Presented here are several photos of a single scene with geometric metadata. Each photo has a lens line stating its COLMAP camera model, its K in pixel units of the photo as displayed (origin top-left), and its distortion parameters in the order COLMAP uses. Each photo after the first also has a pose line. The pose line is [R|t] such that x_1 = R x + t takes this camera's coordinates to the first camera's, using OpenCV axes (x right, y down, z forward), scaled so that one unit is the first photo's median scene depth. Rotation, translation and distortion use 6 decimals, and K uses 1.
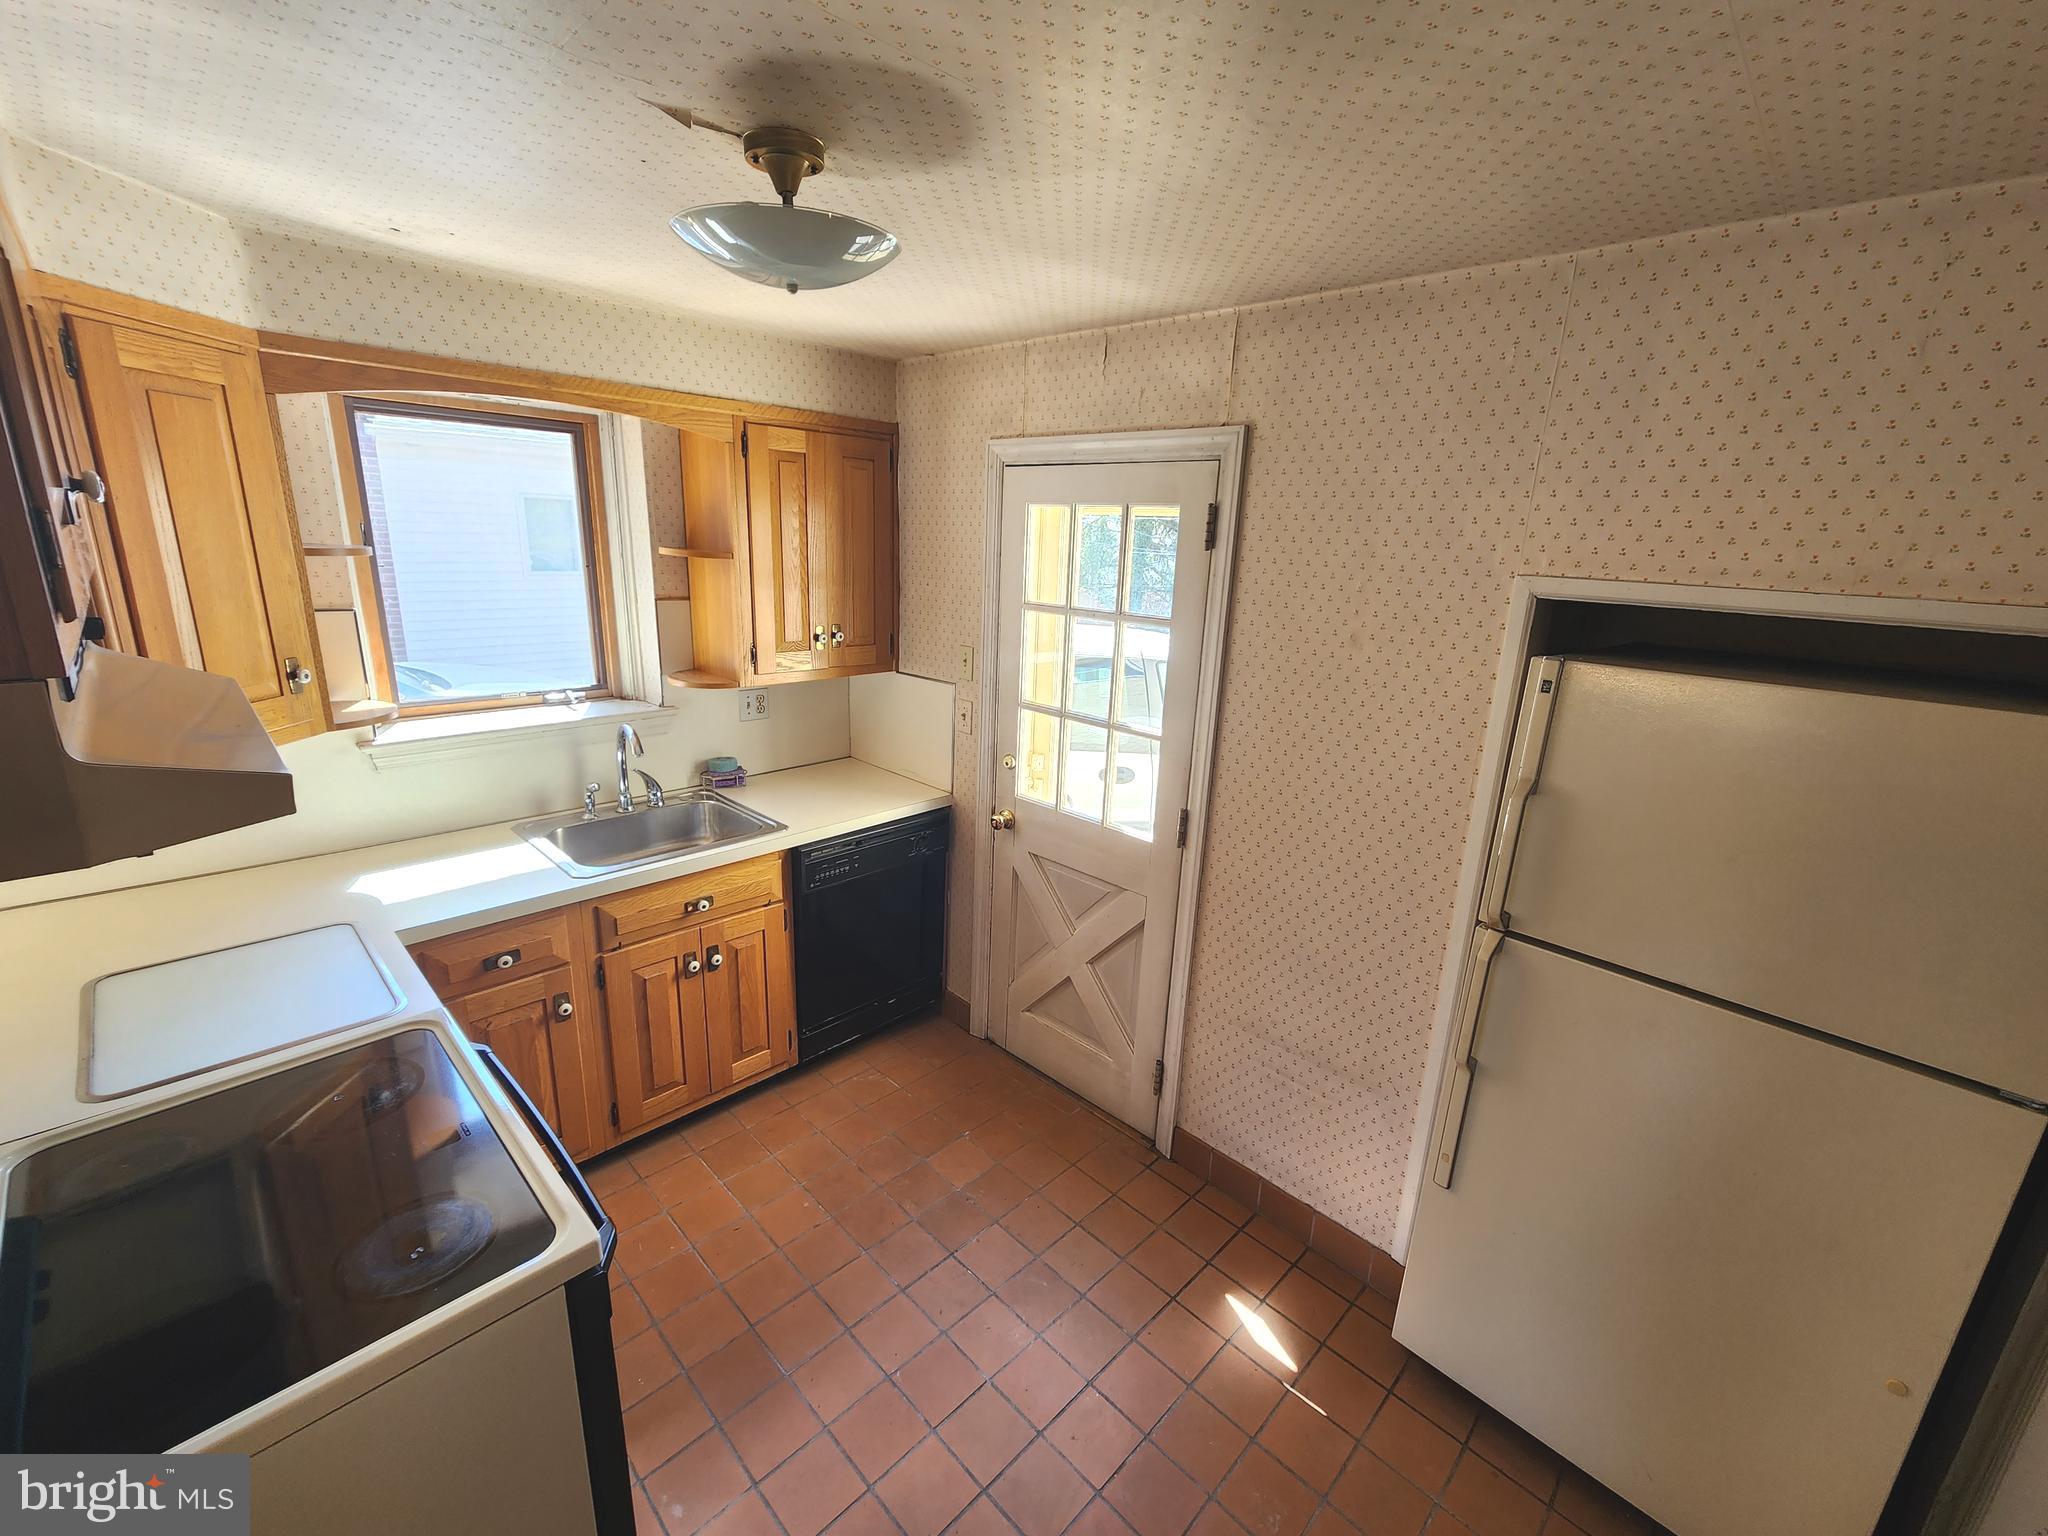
lens RADIAL K [[845.1, 0, 1027.5], [0, 845.1, 771.8], [0, 0, 1]] dist [0.002768, -0.001713]
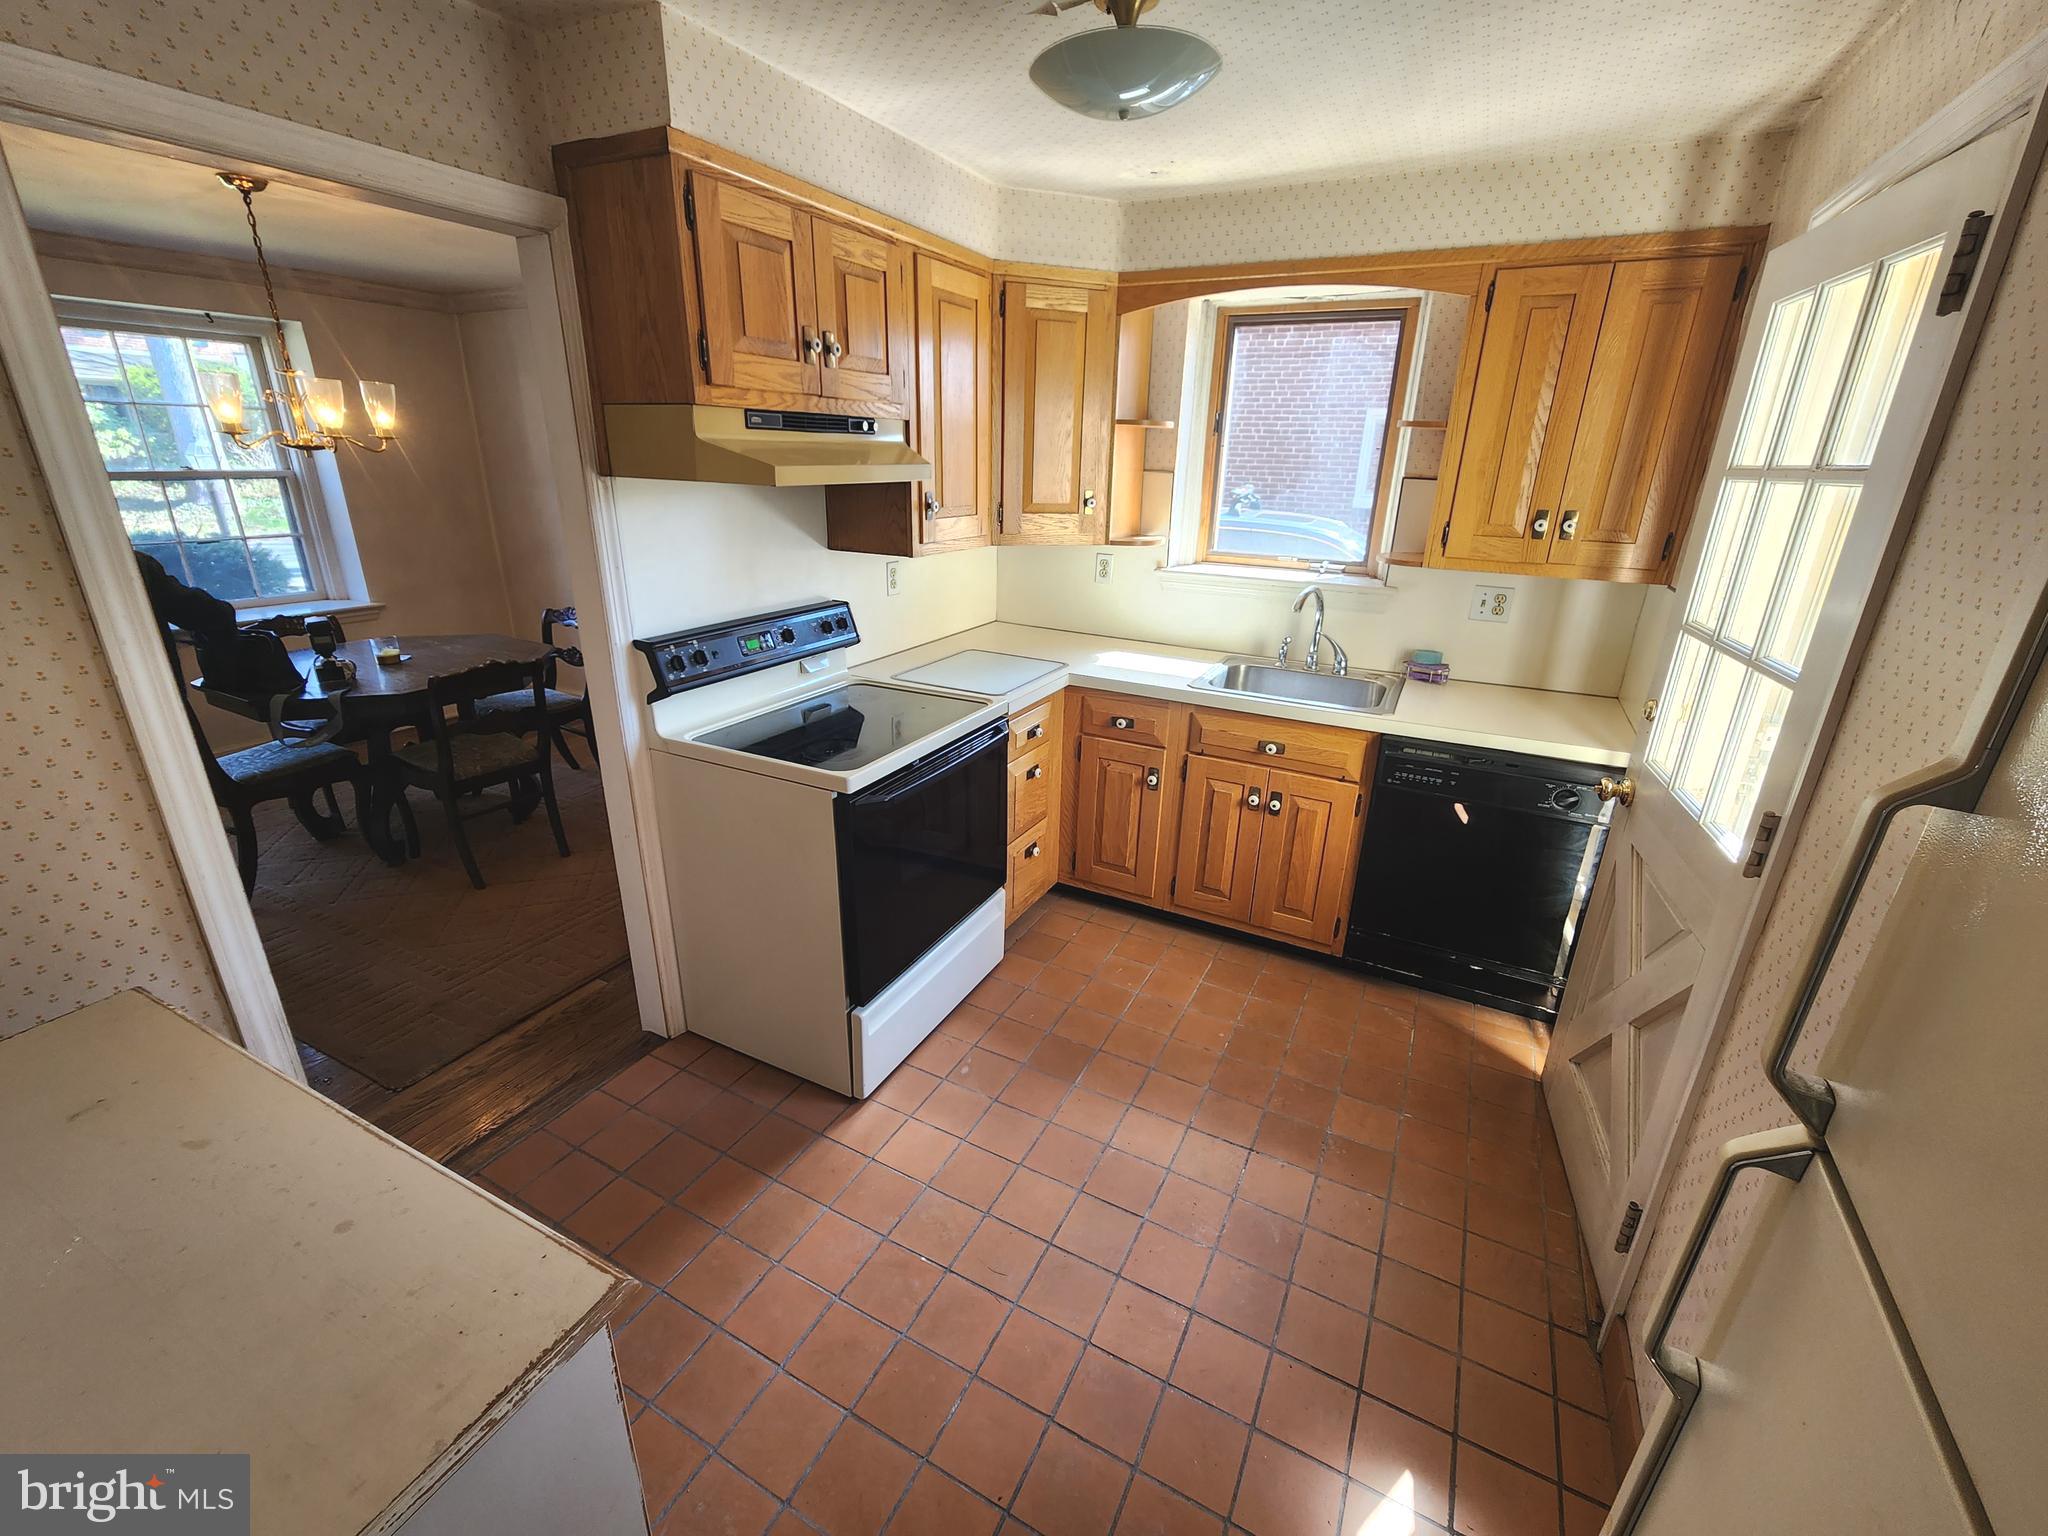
lens RADIAL K [[845.1, 0, 1031.3], [0, 845.1, 762.2], [0, 0, 1]] dist [0.002768, -0.001713]
pose [[0.303739, 0.295089, -0.905906, 0.549934], [-0.269107, 0.938683, 0.215538, 0.023780], [0.913961, 0.178318, 0.364525, 0.343071]]
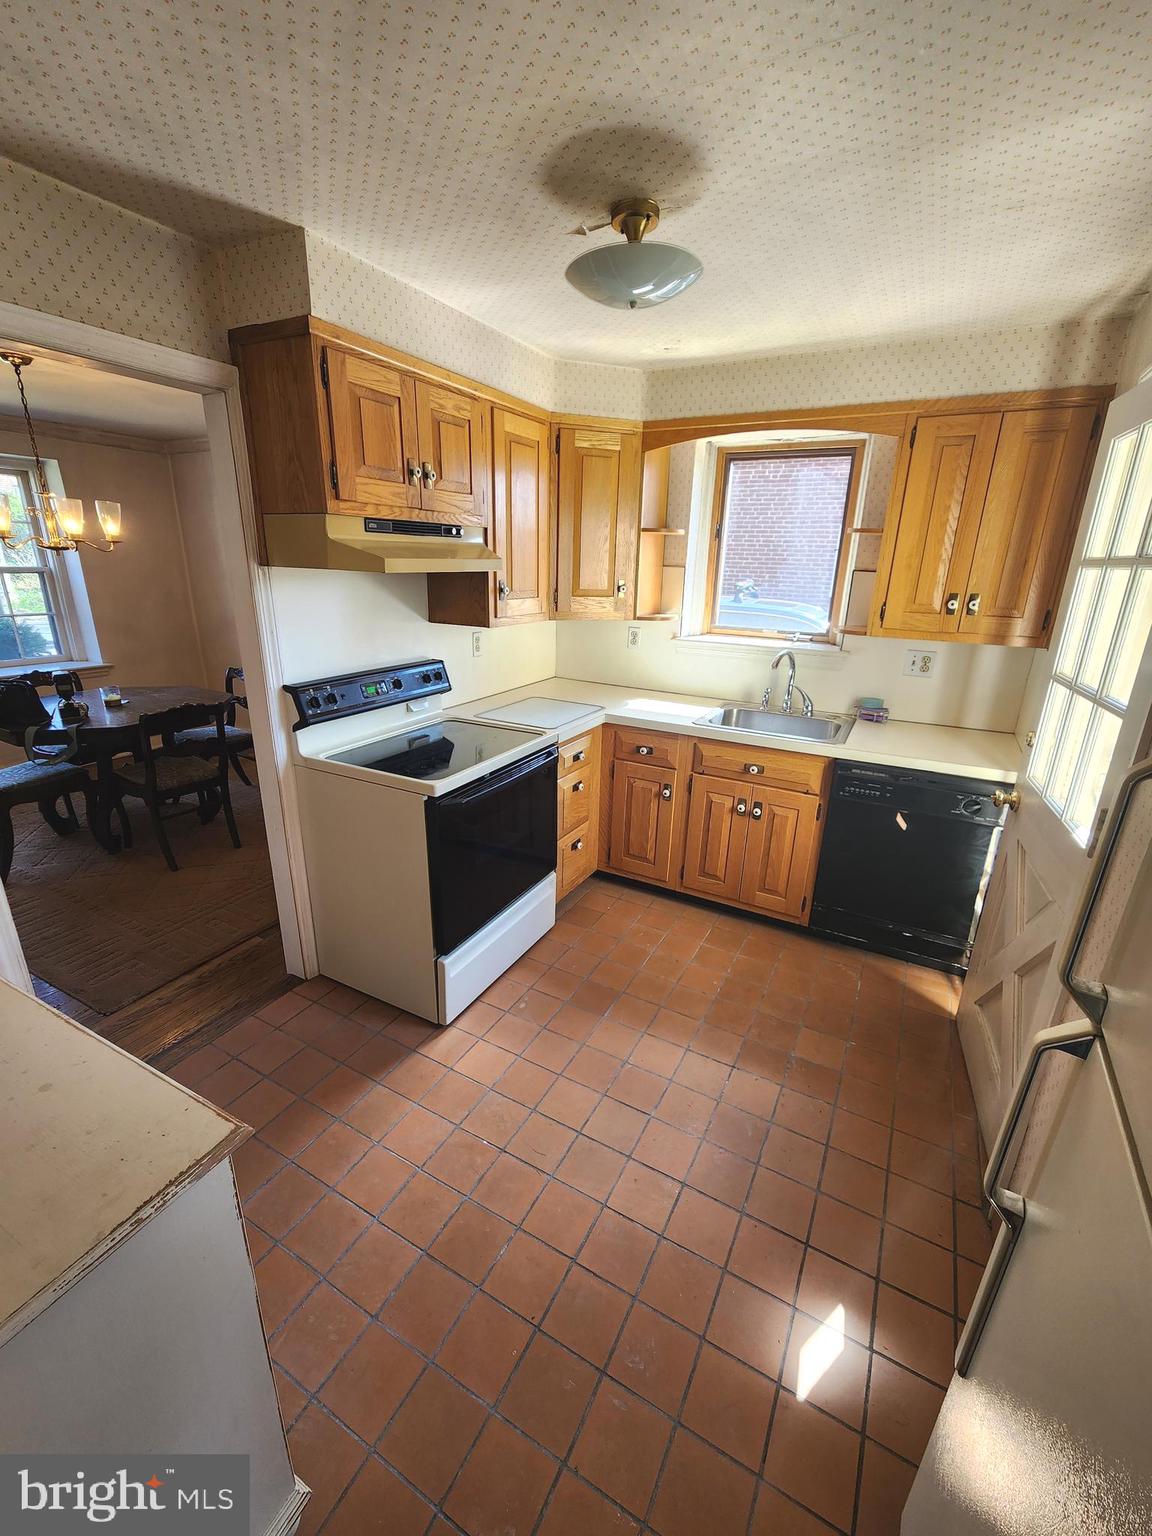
lens RADIAL K [[633.8, 0, 584.6], [0, 633.8, 775.3], [0, 0, 1]] dist [0.002768, -0.001713]
pose [[0.285405, 0.275595, -0.917928, 0.583573], [-0.272904, 0.941484, 0.197815, 0.031108], [0.918731, 0.194049, 0.343915, 0.375317]]
